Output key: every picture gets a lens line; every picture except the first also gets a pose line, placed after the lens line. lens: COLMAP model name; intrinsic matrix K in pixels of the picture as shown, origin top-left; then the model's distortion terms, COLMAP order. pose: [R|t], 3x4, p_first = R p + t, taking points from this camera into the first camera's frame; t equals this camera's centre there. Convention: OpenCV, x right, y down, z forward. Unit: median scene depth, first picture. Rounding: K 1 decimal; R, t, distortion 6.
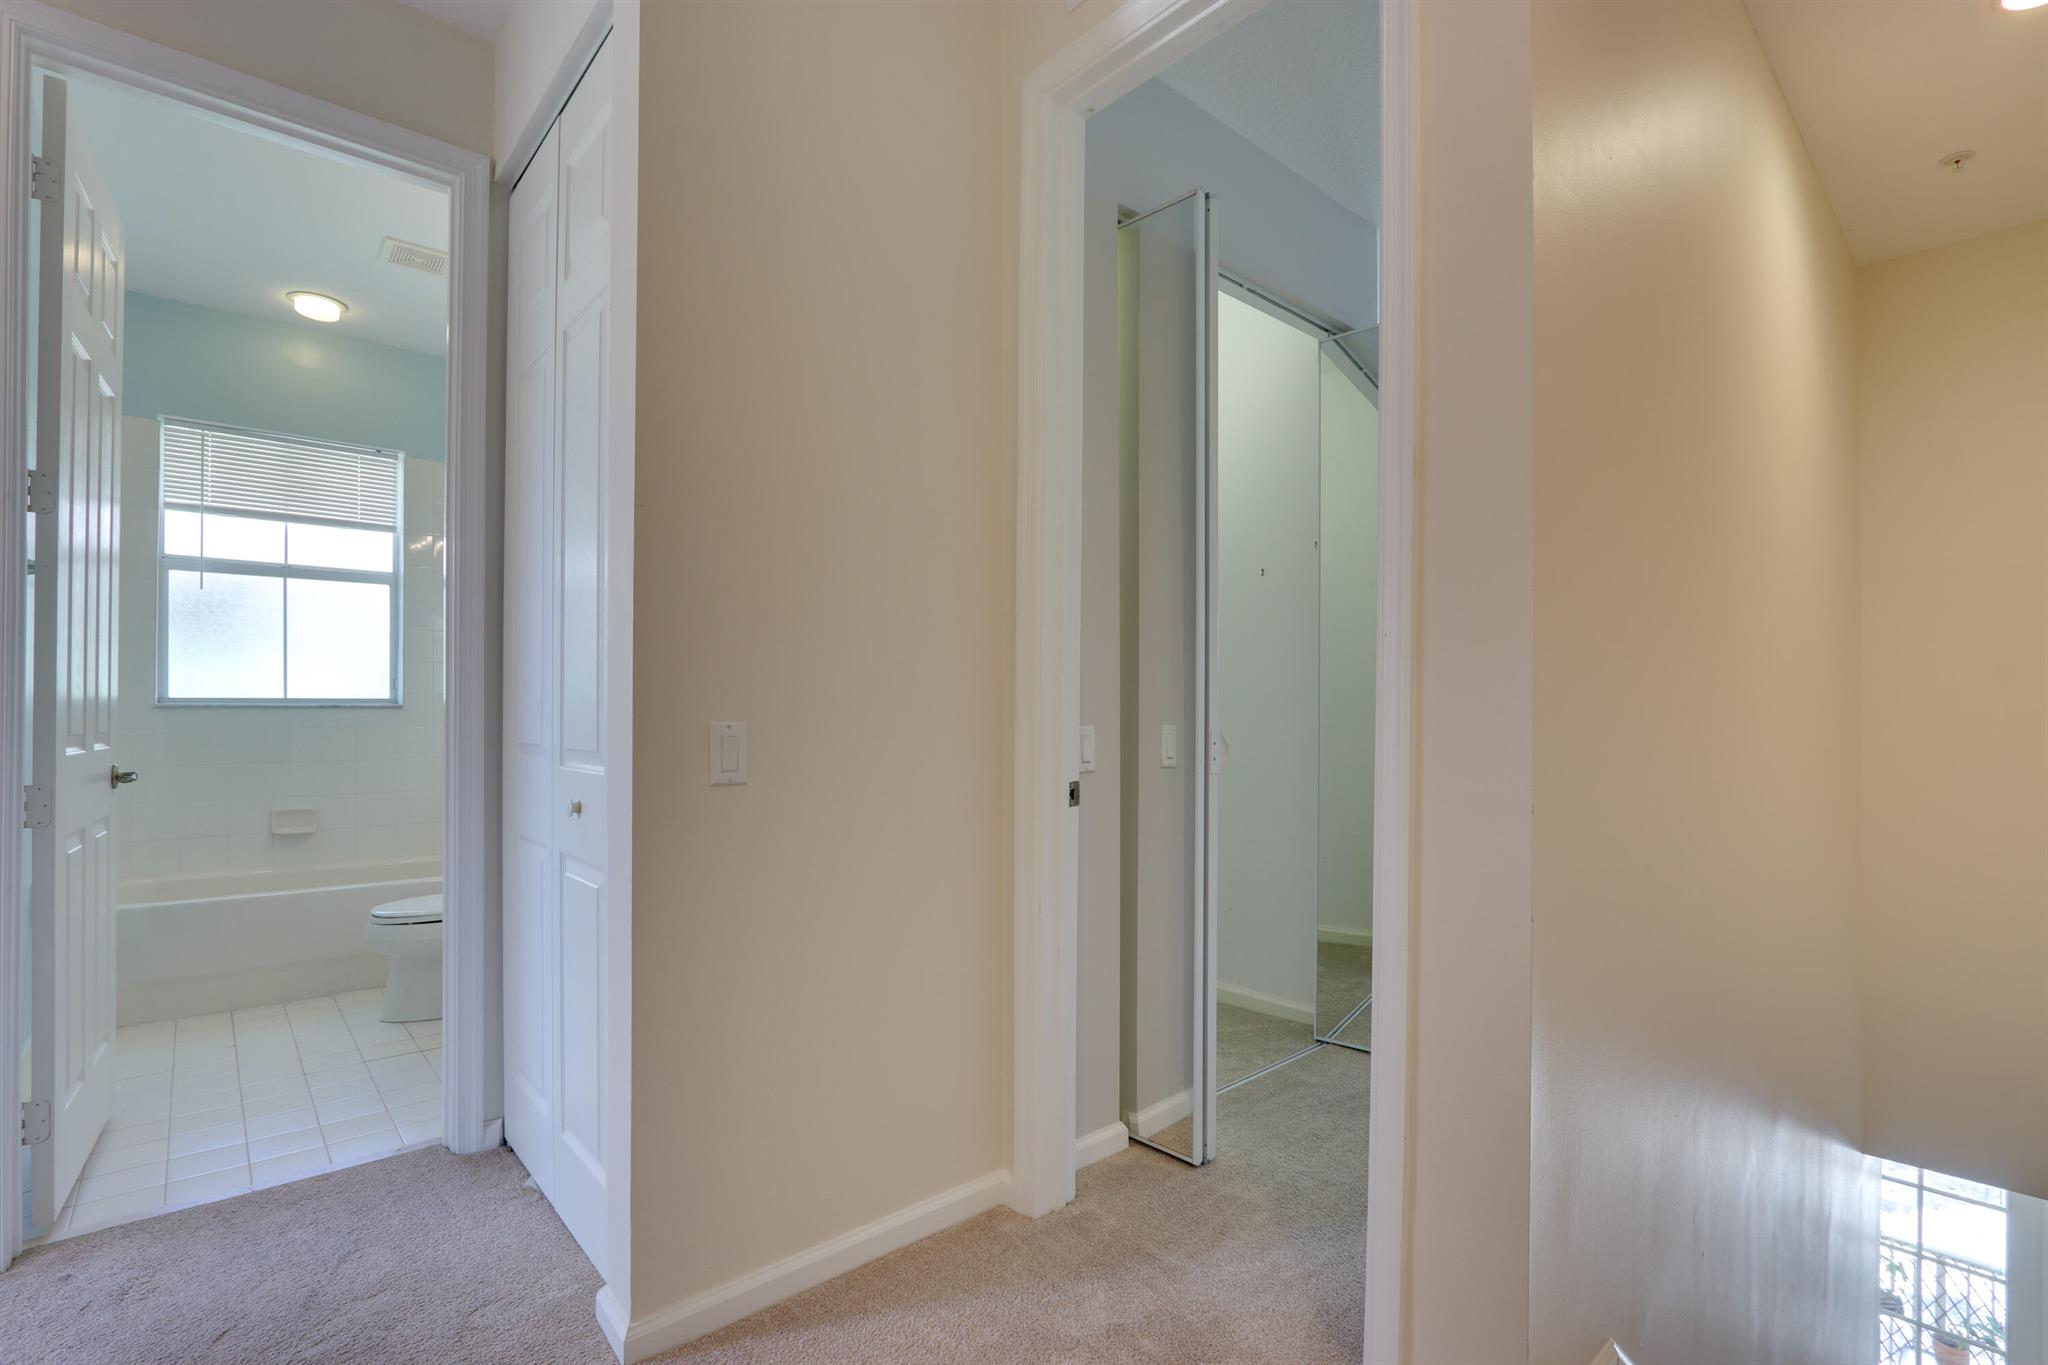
lens RADIAL K [[945.4, 0, 1021.5], [0, 945.4, 712.9], [0, 0, 1]] dist [-0.013824, 0.000881]
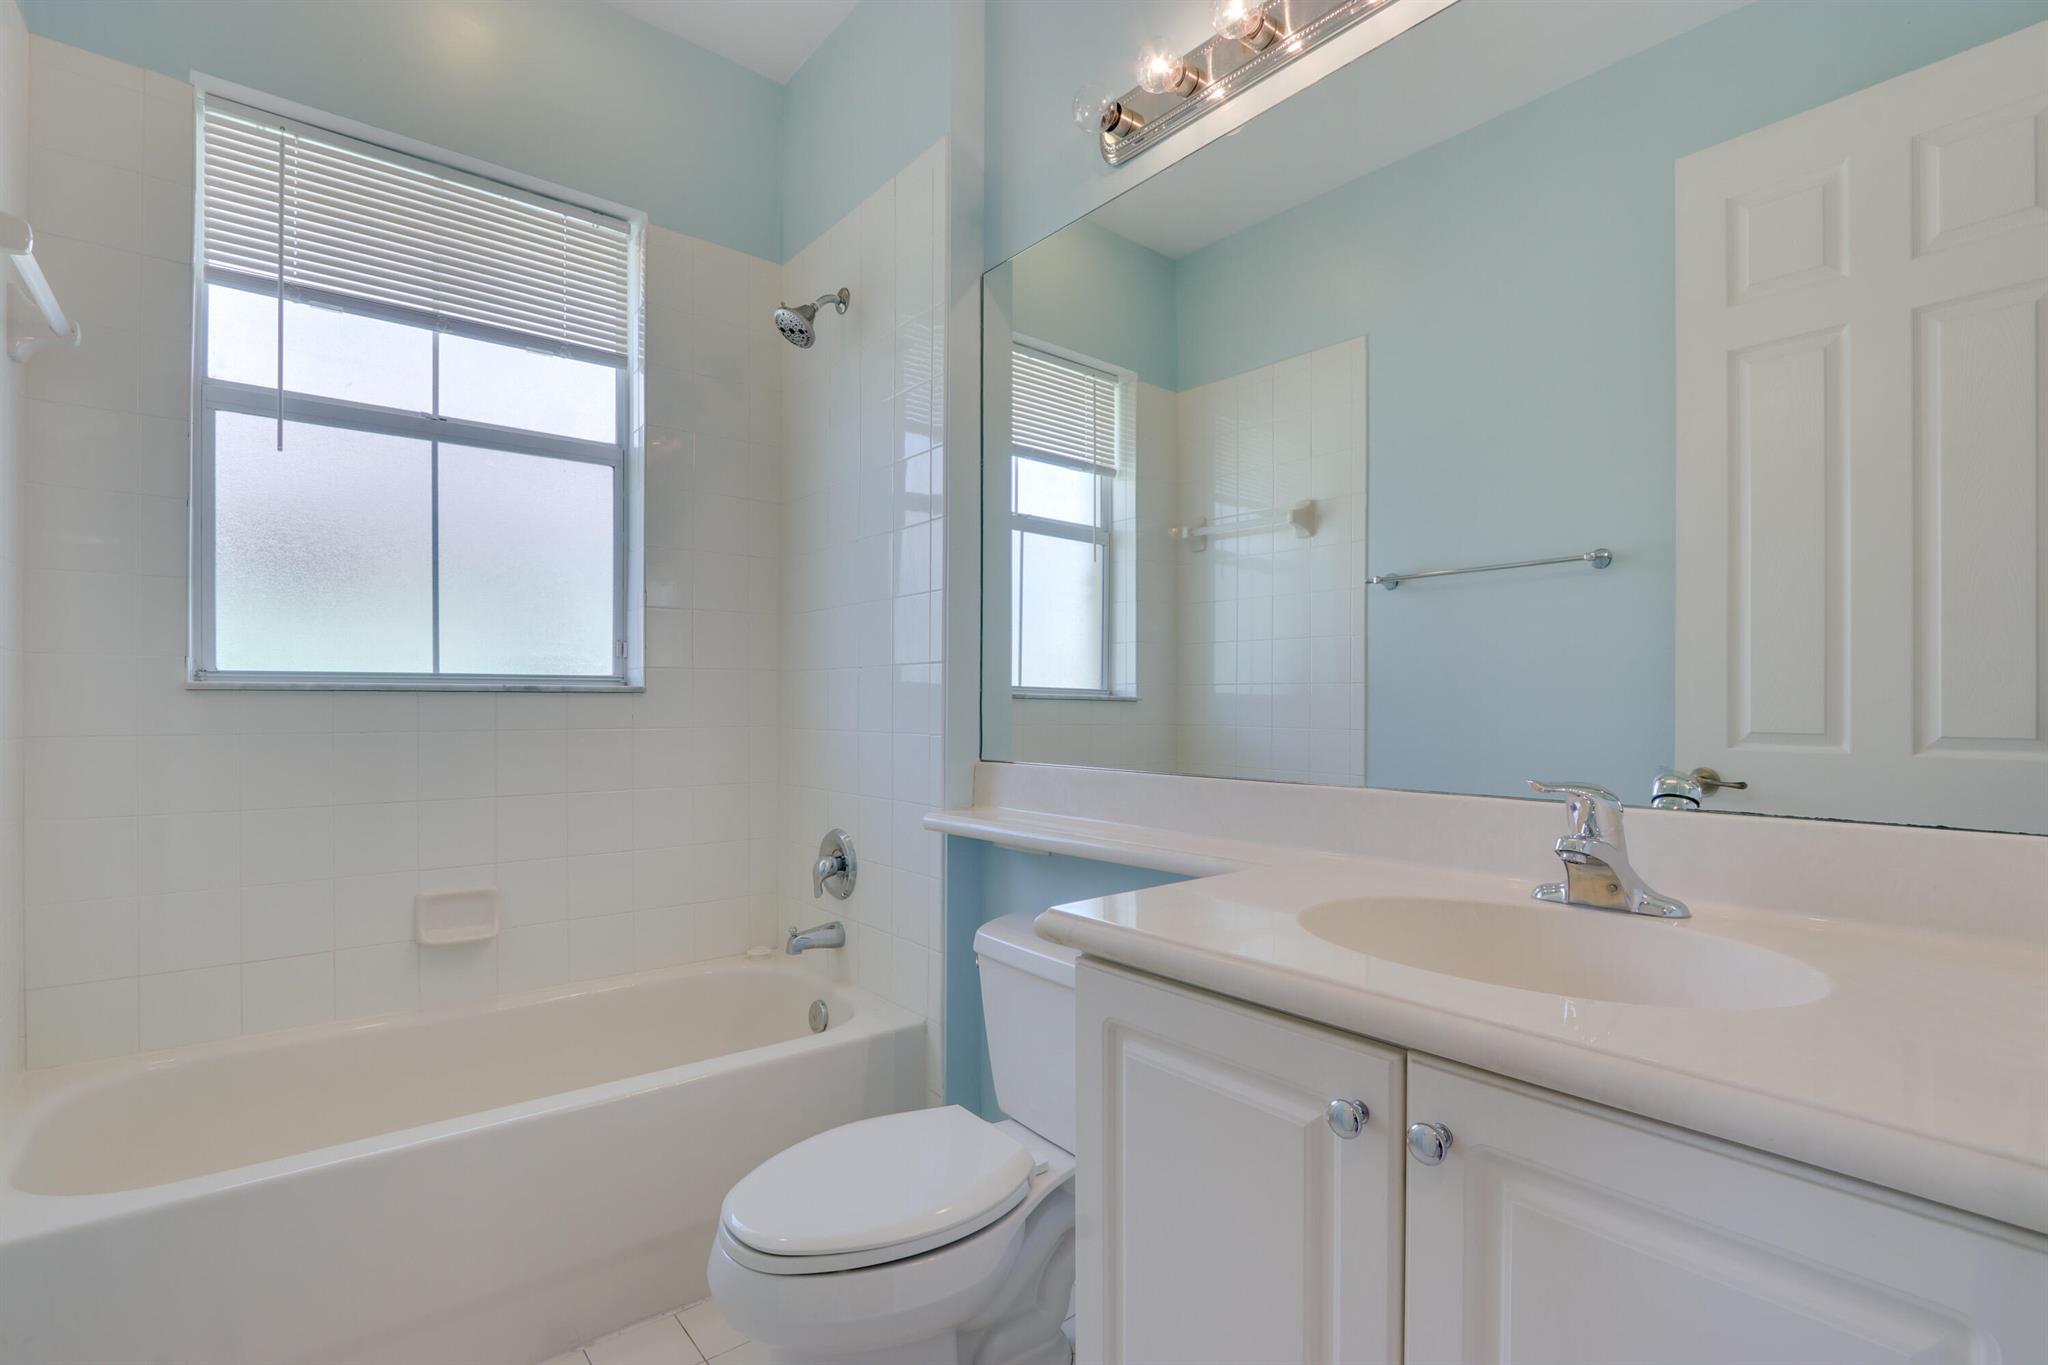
lens RADIAL K [[945.4, 0, 1021.5], [0, 945.4, 712.9], [0, 0, 1]] dist [-0.013824, 0.000881]
pose [[0.999221, 0.002815, -0.039372, -0.442267], [-0.002324, 0.999919, 0.012518, -0.001106], [0.039404, -0.012416, 0.999146, 0.493880]]
